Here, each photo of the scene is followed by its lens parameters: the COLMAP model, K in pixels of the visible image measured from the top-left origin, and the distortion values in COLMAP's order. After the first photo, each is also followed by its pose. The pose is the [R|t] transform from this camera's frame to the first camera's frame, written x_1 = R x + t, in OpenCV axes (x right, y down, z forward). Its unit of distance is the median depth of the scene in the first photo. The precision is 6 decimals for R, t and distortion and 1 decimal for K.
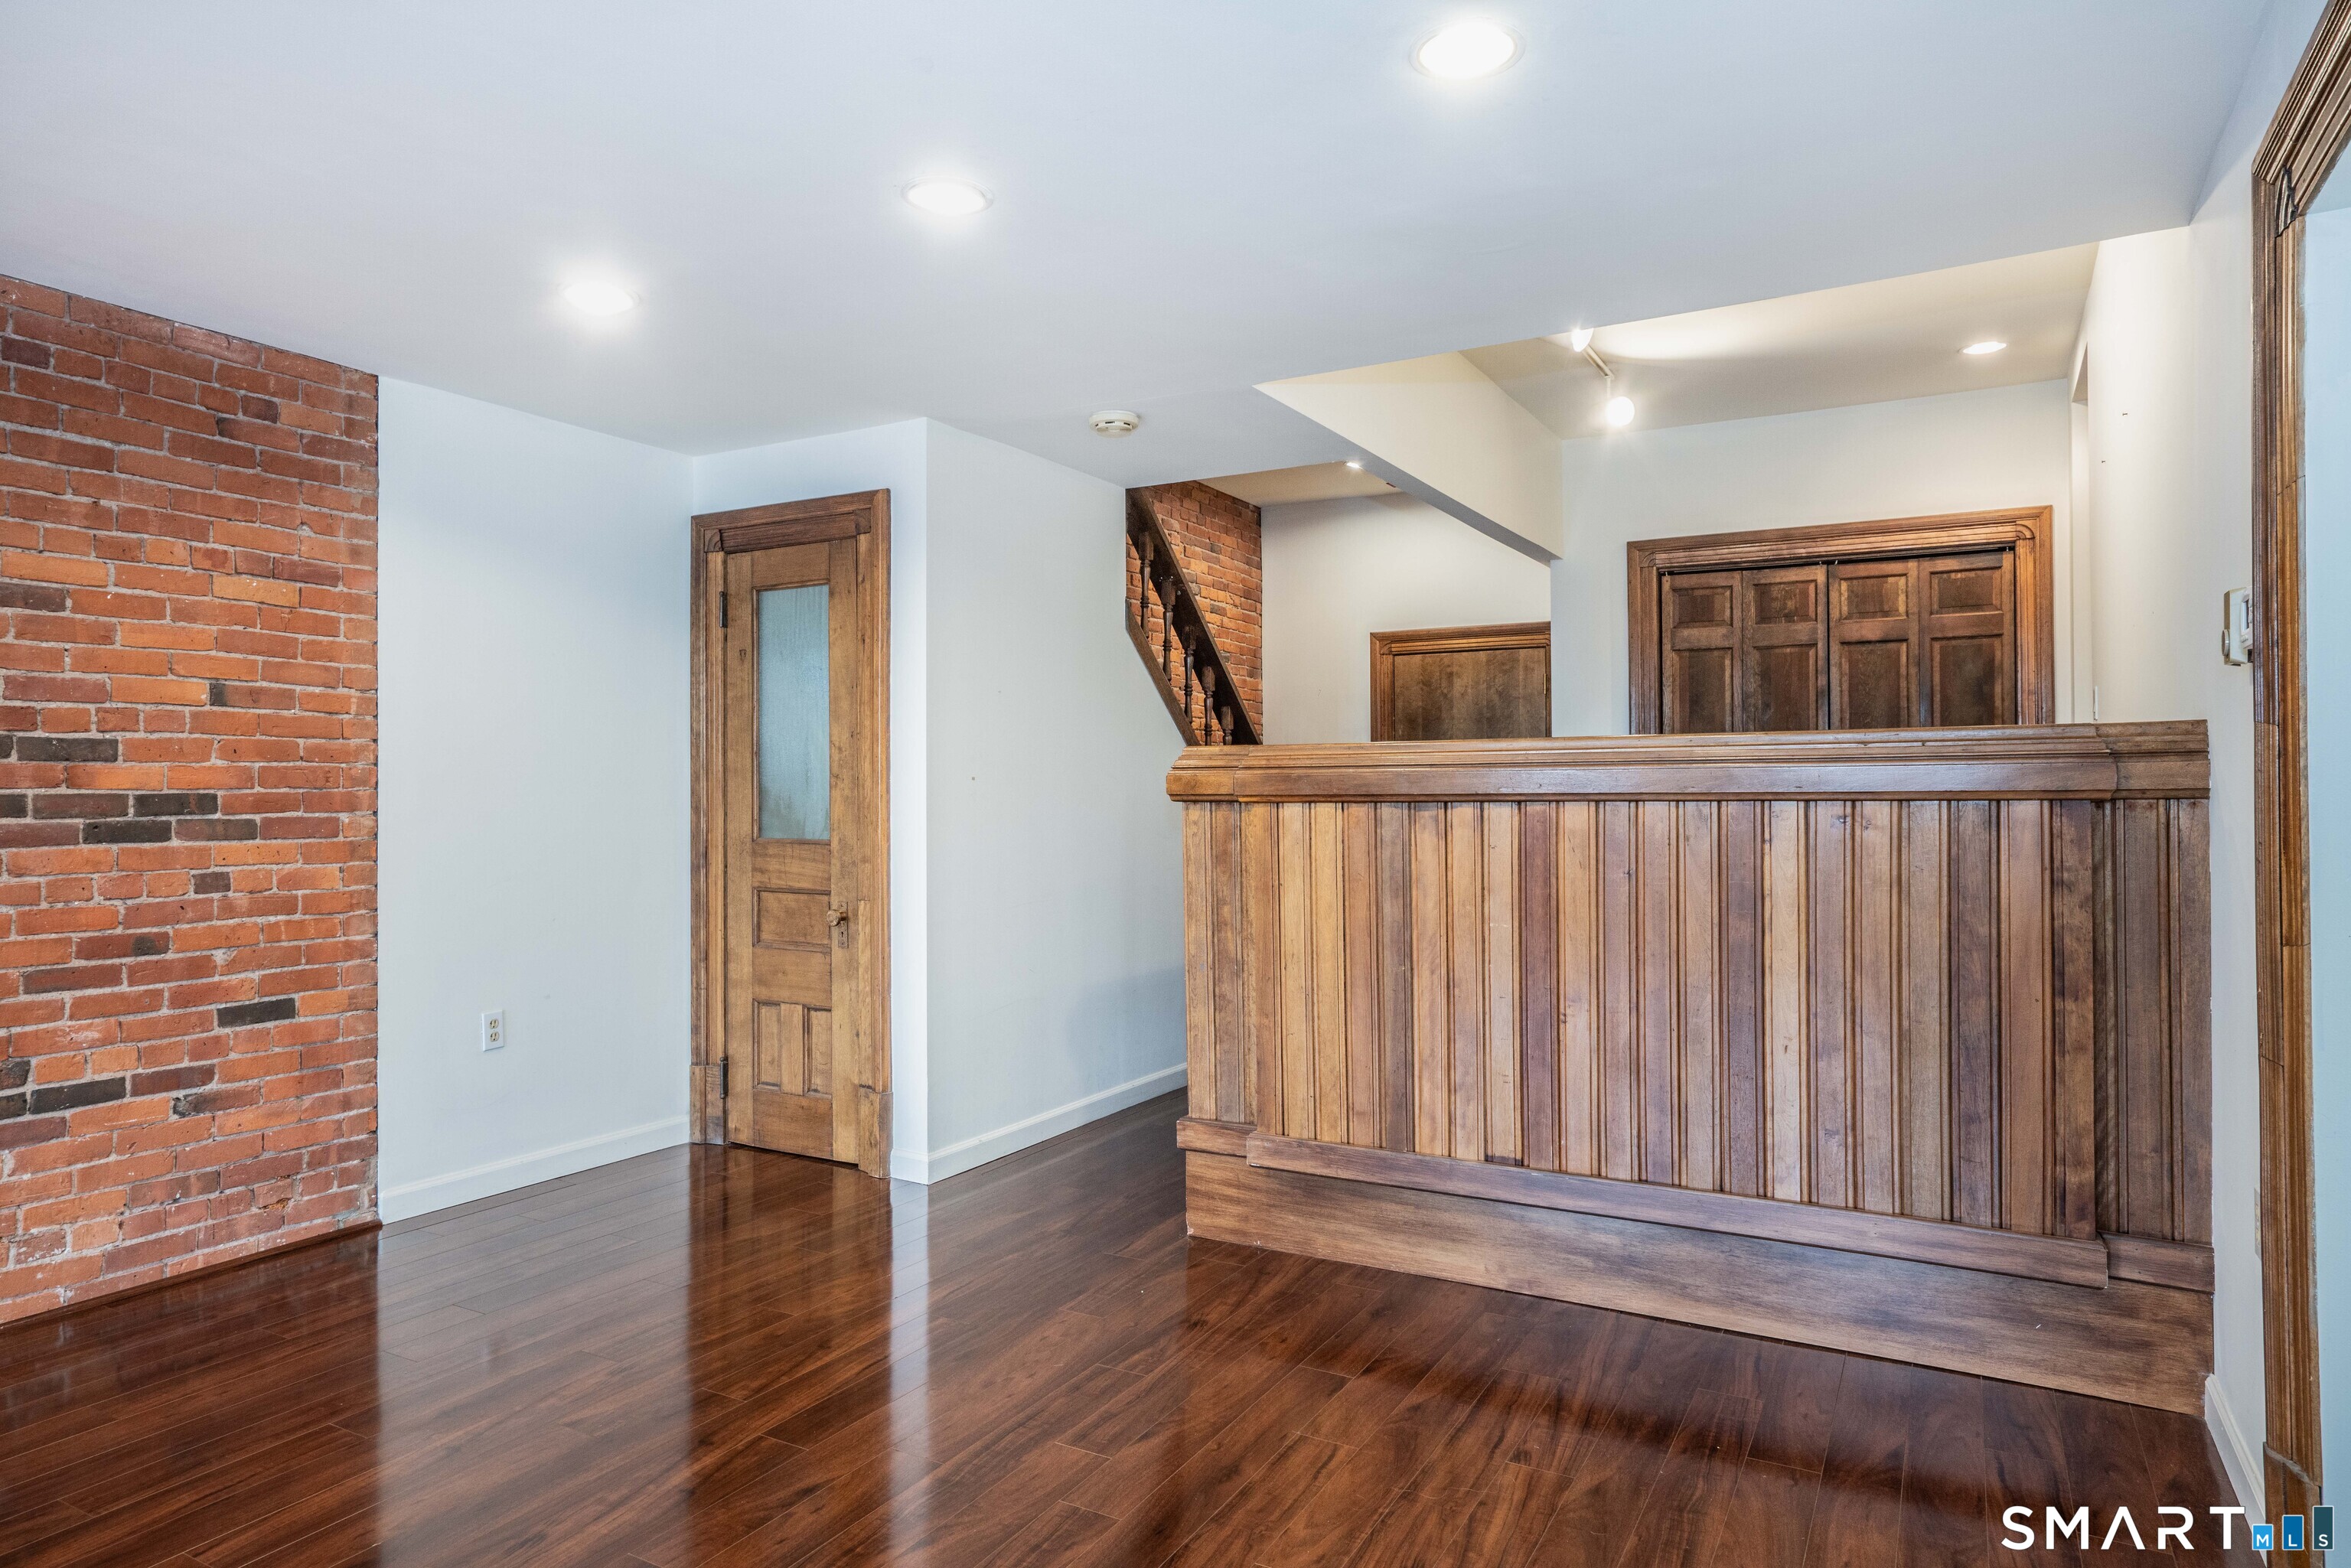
lens RADIAL K [[1399.7, 0, 1175.5], [0, 1399.7, 784.0], [0, 0, 1]] dist [-0.034776, 0.042533]
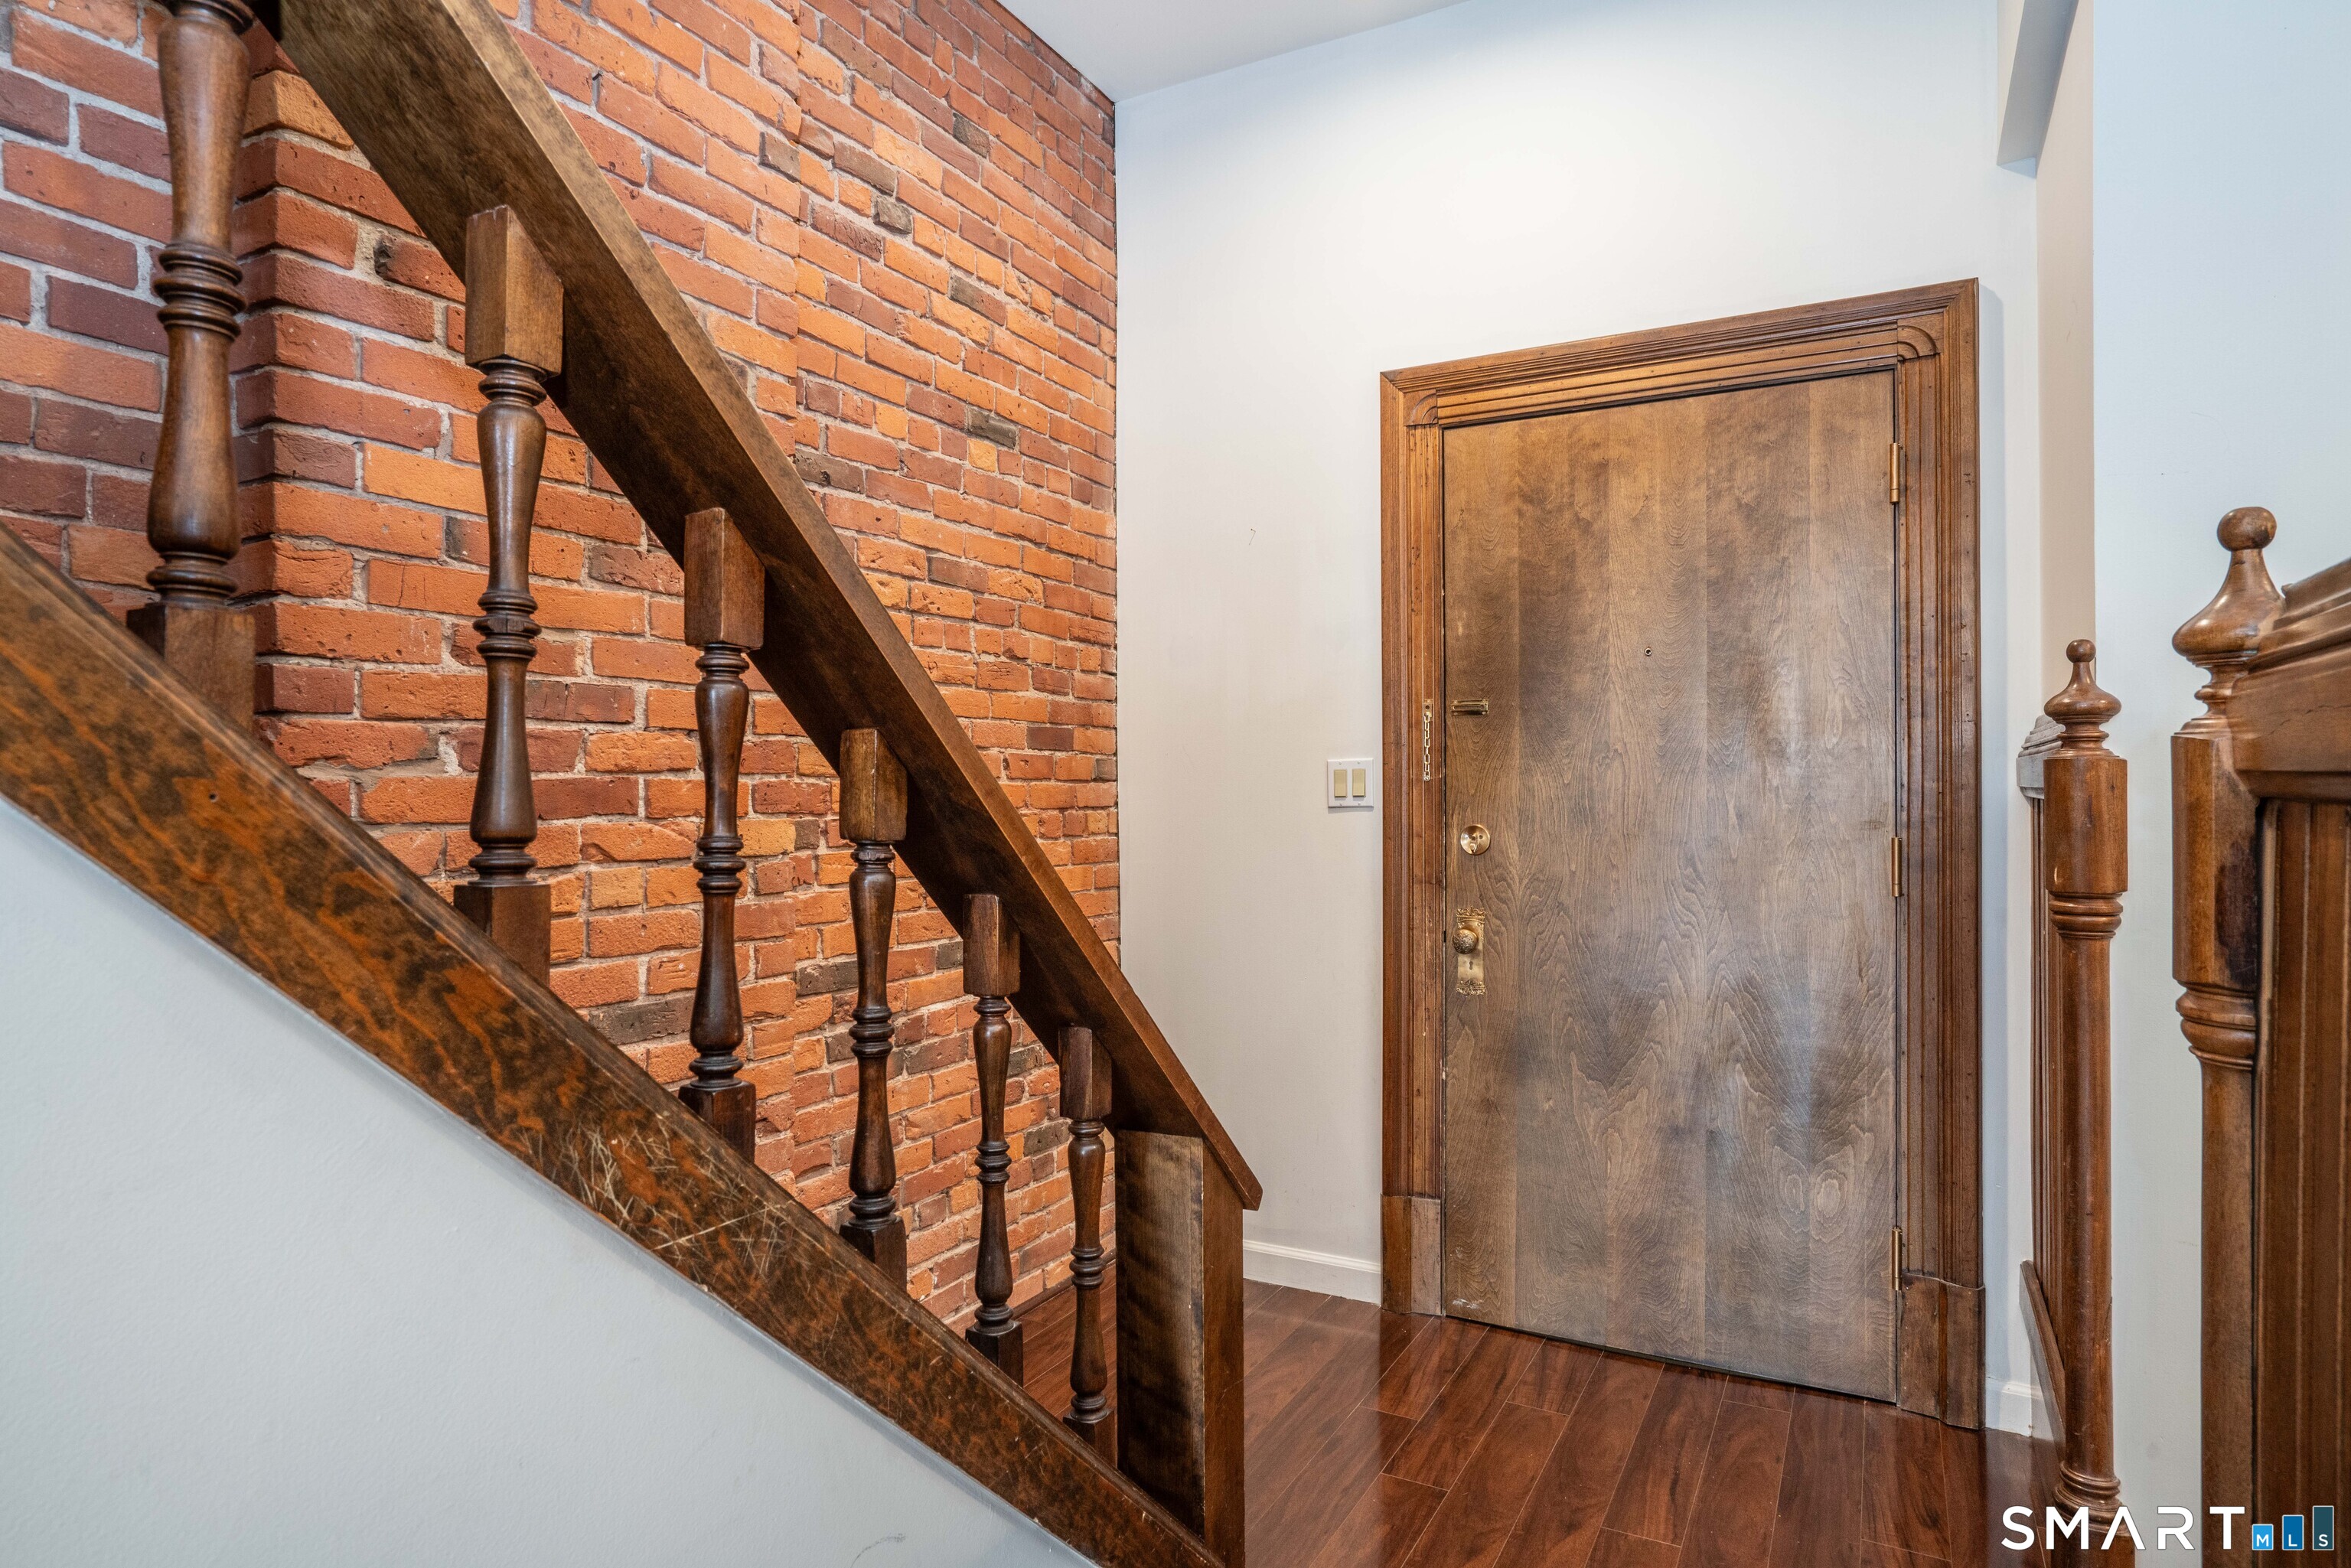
lens RADIAL K [[1302.6, 0, 1173.8], [0, 1302.6, 777.1], [0, 0, 1]] dist [-0.006933, -0.000175]
pose [[0.999945, 0.003260, 0.009986, 0.177934], [-0.003266, 0.999994, 0.000665, 0.007428], [-0.009983, -0.000698, 0.999950, 1.444455]]
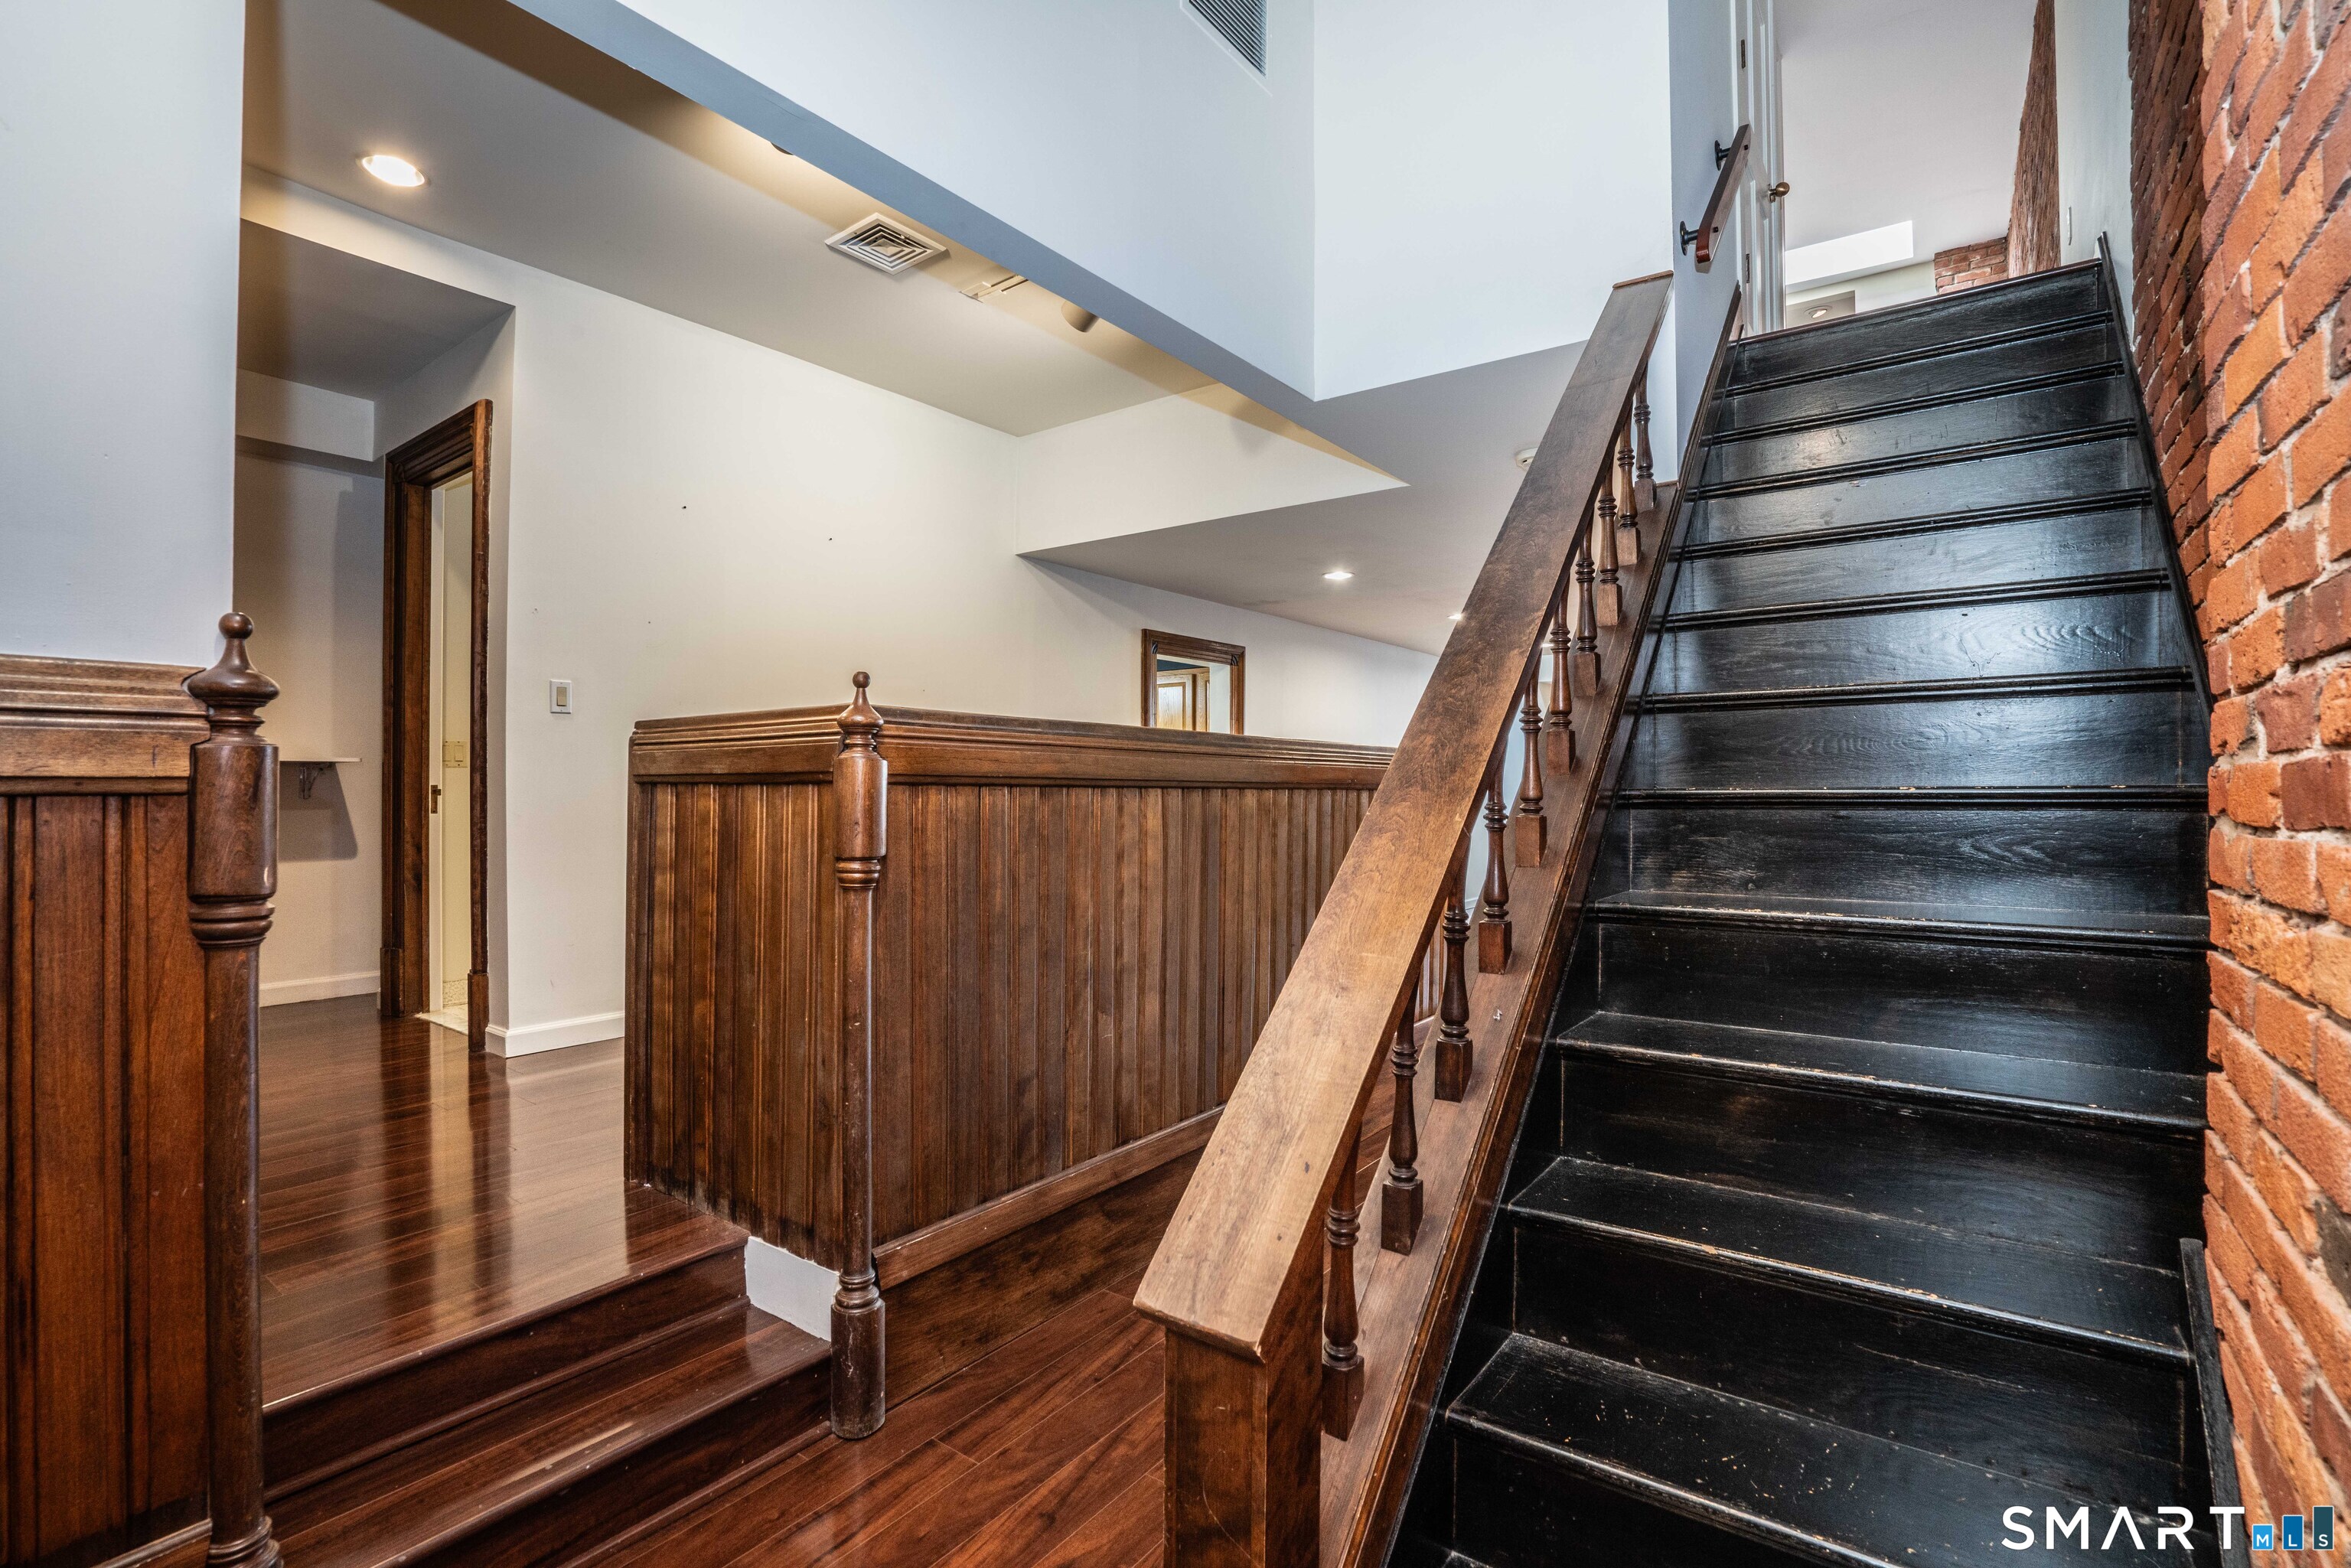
lens RADIAL K [[1097.7, 0, 1173.1], [0, 1097.7, 782.9], [0, 0, 1]] dist [-0.058359, 0.022539]
pose [[-0.991349, 0.002103, 0.131234, 0.165529], [0.000355, 0.999911, -0.013343, 0.018421], [-0.131250, -0.013181, -0.991262, 2.208030]]
